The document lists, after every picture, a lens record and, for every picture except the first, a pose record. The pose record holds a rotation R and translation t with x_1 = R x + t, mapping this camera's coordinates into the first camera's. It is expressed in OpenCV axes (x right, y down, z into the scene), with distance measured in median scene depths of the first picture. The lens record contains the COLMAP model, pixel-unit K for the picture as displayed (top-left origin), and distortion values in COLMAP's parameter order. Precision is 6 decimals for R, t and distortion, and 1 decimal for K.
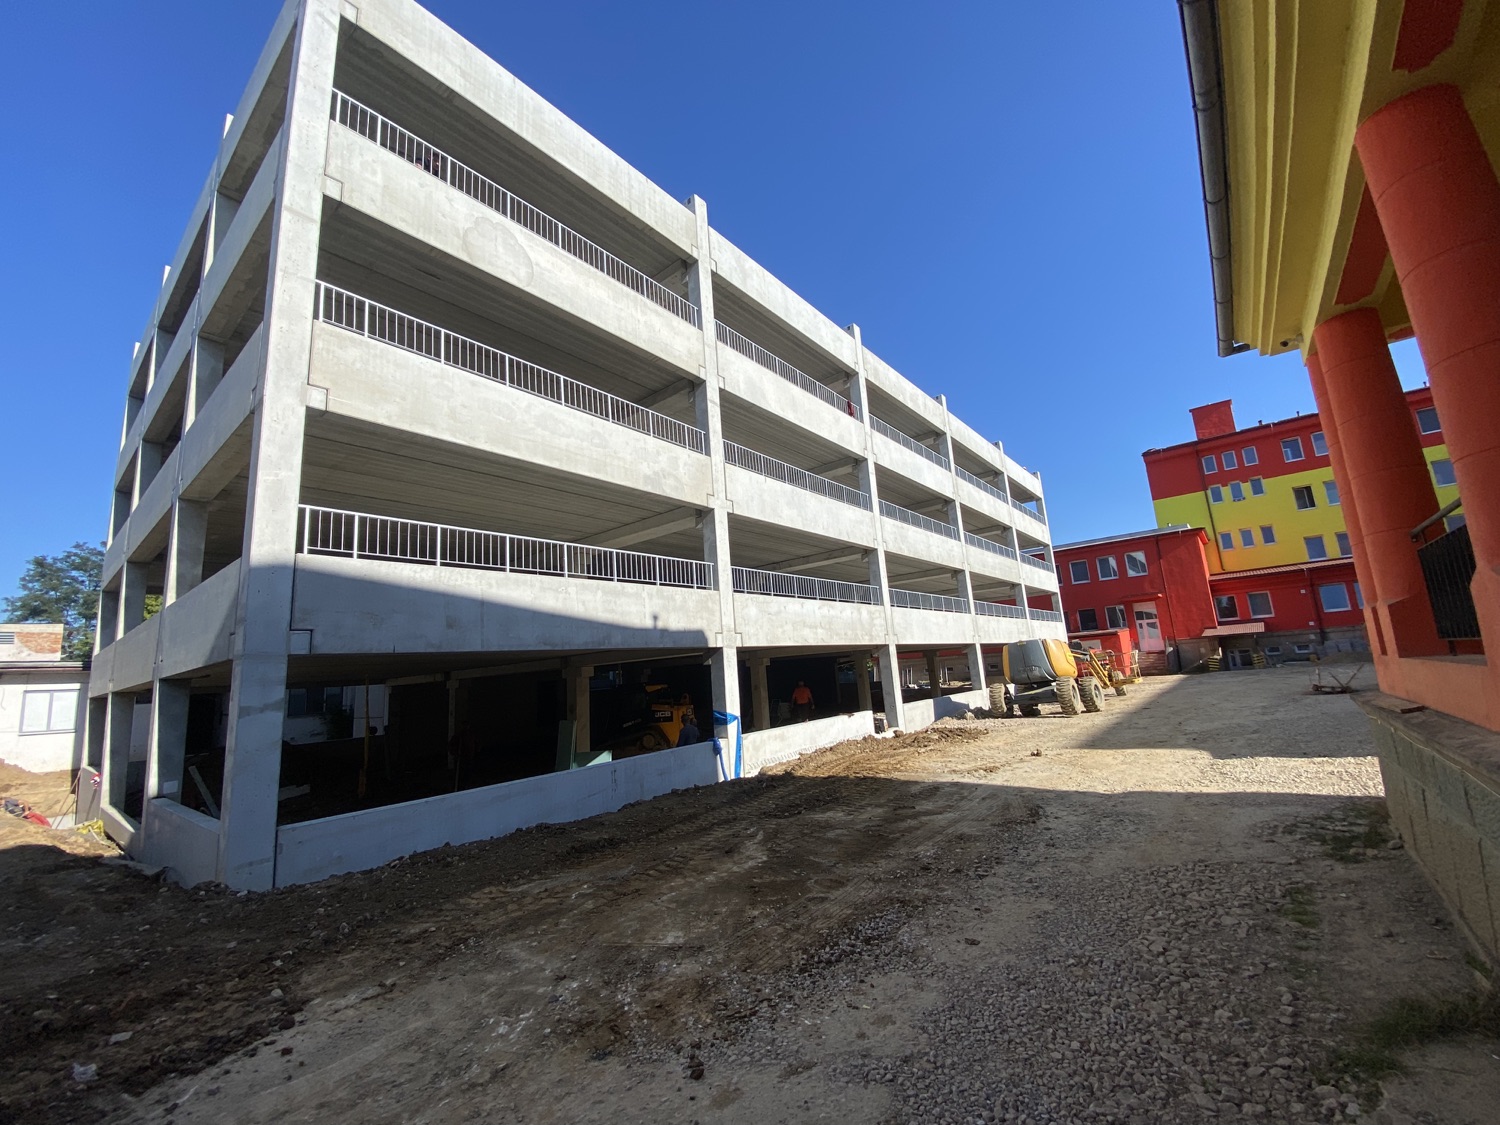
lens RADIAL K [[608.6, 0, 747.6], [0, 608.6, 563.9], [0, 0, 1]] dist [0.000703, -0.000043]
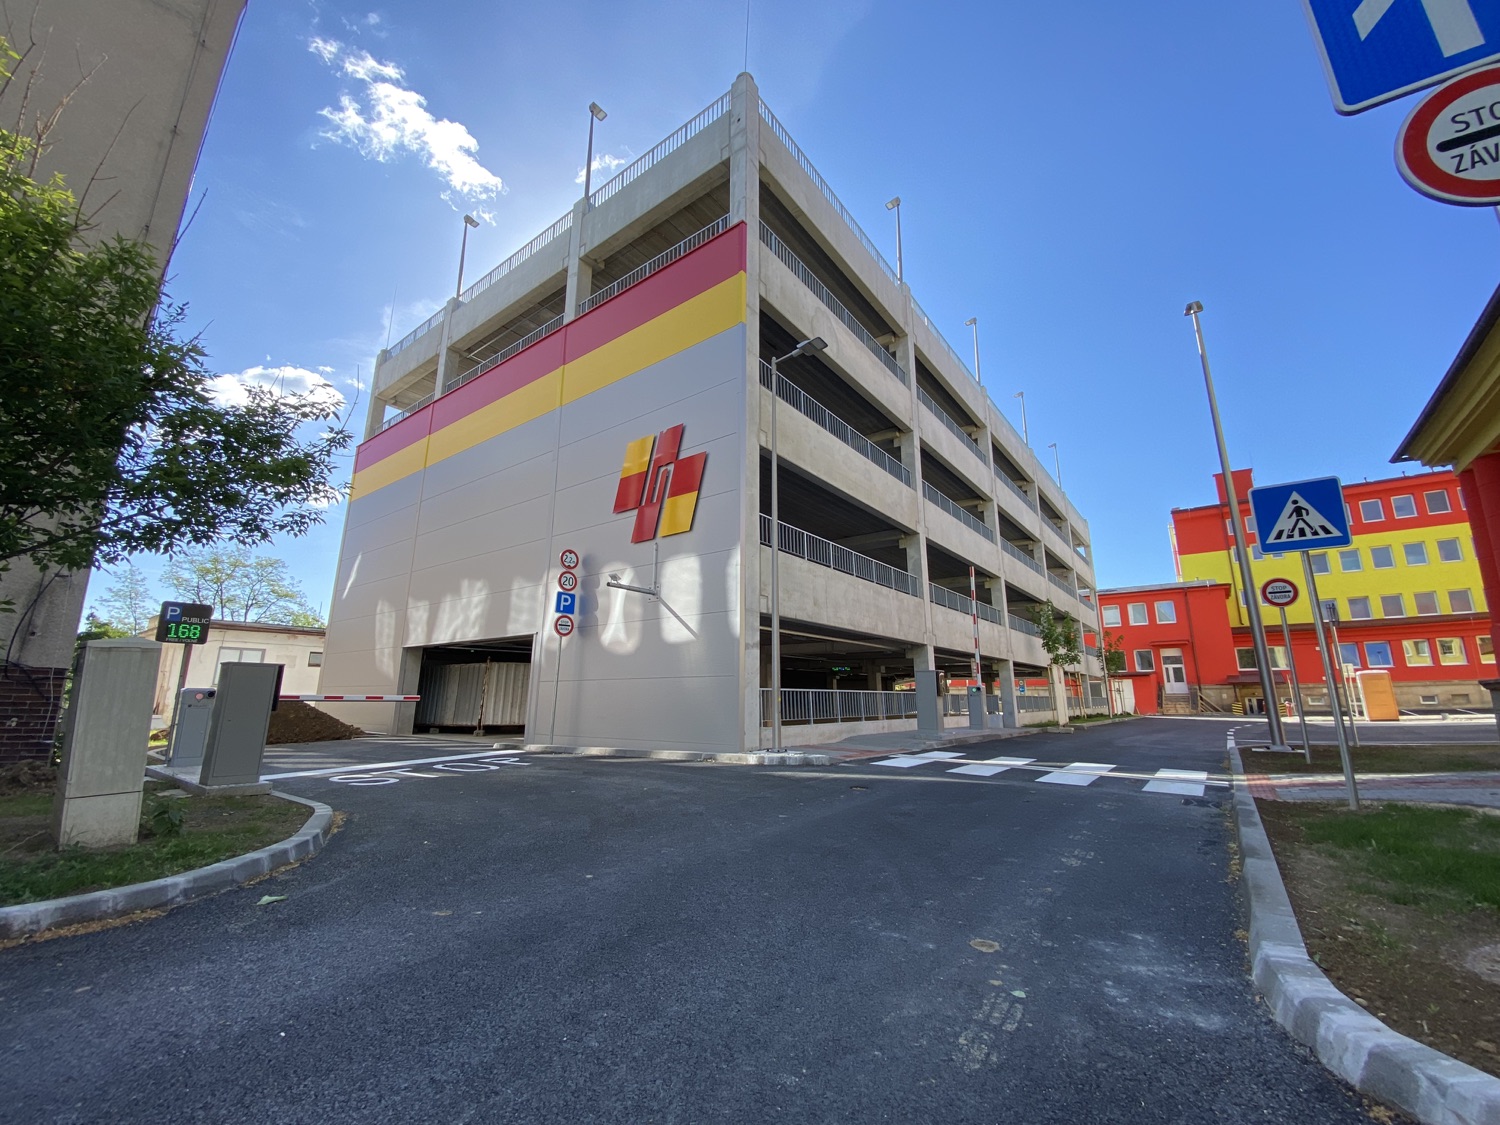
lens RADIAL K [[608.6, 0, 753.4], [0, 608.6, 563.2], [0, 0, 1]] dist [0.000703, -0.000043]
pose [[0.996944, 0.076022, 0.017987, -0.115334], [-0.075214, 0.996283, -0.041985, 0.013440], [-0.021112, 0.040504, 0.998956, -0.068586]]
